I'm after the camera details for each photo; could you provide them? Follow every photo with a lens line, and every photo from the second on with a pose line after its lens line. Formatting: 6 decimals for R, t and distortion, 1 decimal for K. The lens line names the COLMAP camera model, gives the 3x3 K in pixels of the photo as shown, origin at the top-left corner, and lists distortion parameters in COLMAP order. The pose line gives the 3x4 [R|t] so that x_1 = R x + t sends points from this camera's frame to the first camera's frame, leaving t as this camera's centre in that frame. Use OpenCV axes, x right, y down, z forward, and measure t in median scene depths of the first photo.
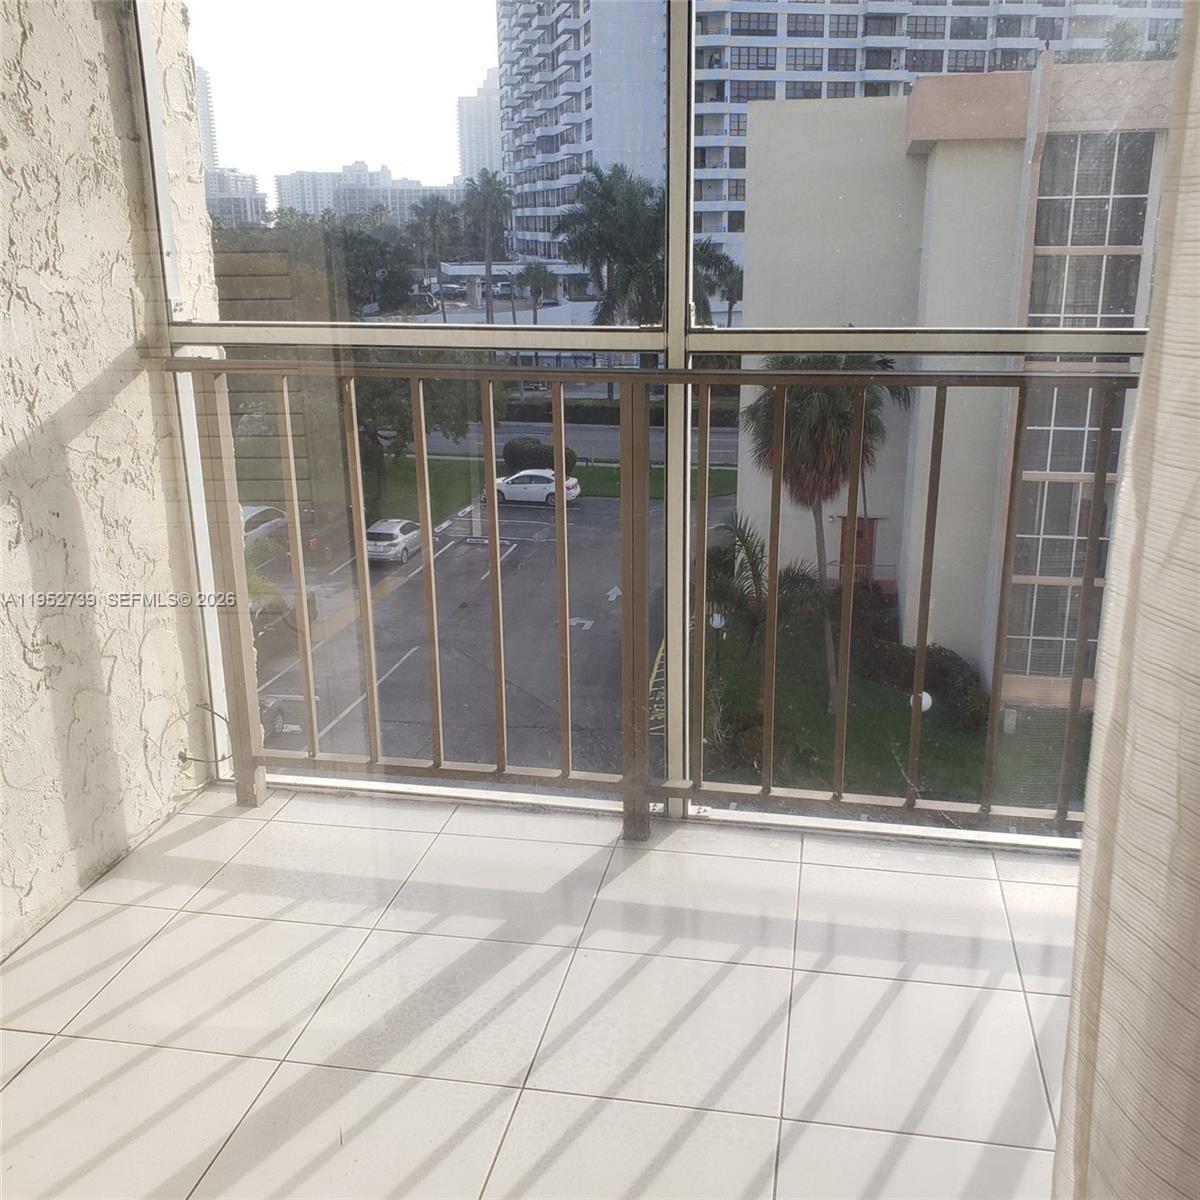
lens RADIAL K [[1249.3, 0, 600.8], [0, 1249.3, 601.9], [0, 0, 1]] dist [0.008356, 0.000000]
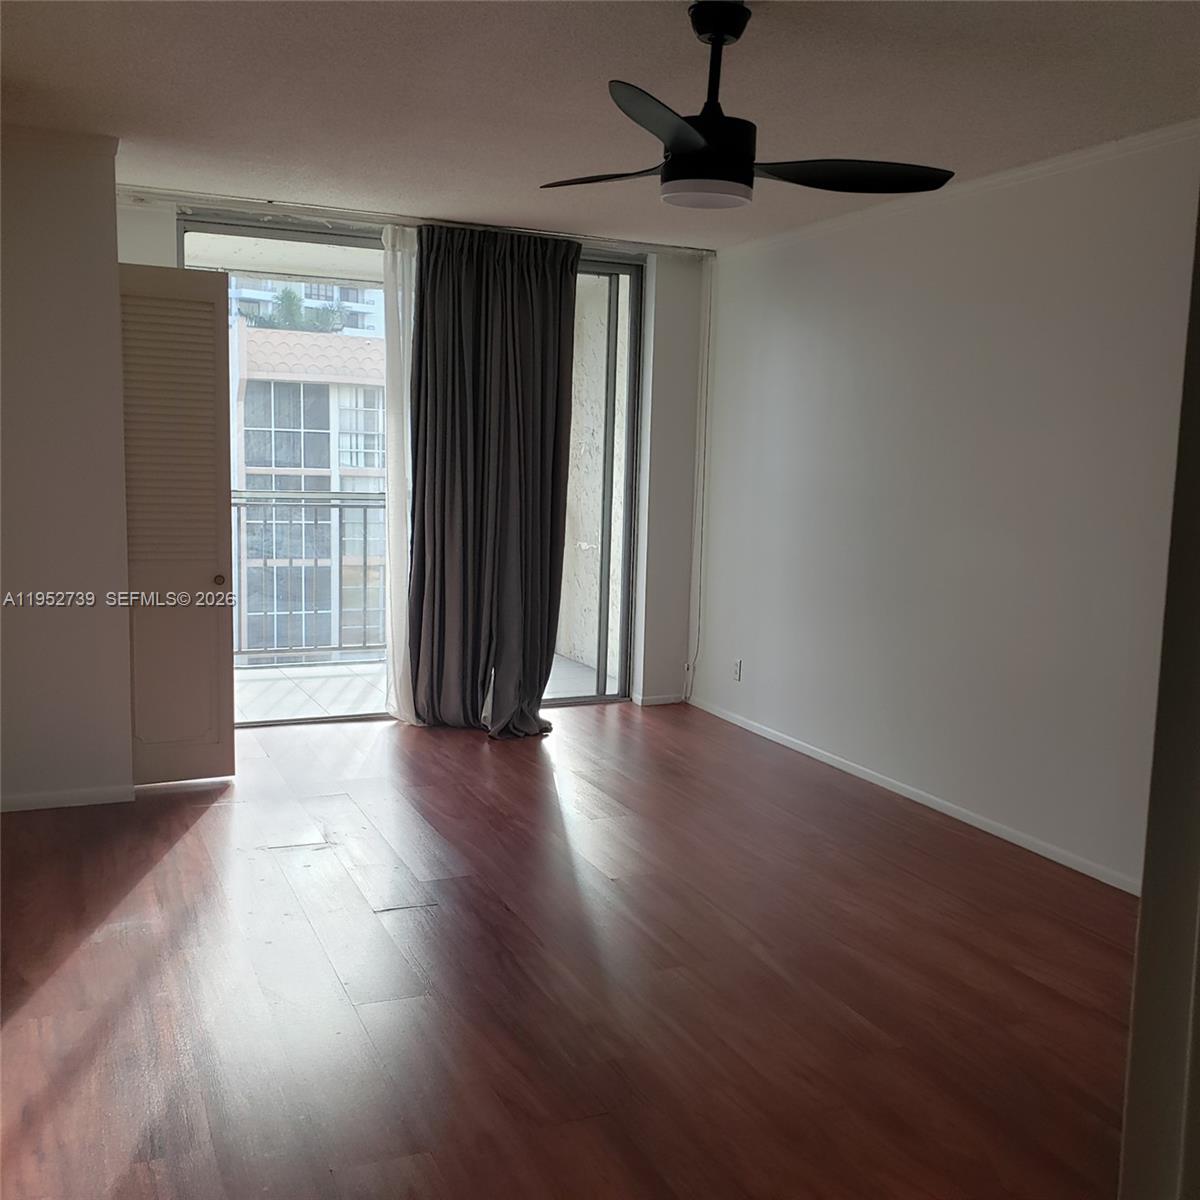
lens RADIAL K [[1249.3, 0, 599.9], [0, 1249.3, 600.6], [0, 0, 1]] dist [0.008356, 0.000000]
pose [[0.799017, -0.040934, 0.599914, -1.314420], [0.141668, 0.982411, -0.121653, 0.471655], [-0.584382, 0.182191, 0.790762, -1.638605]]
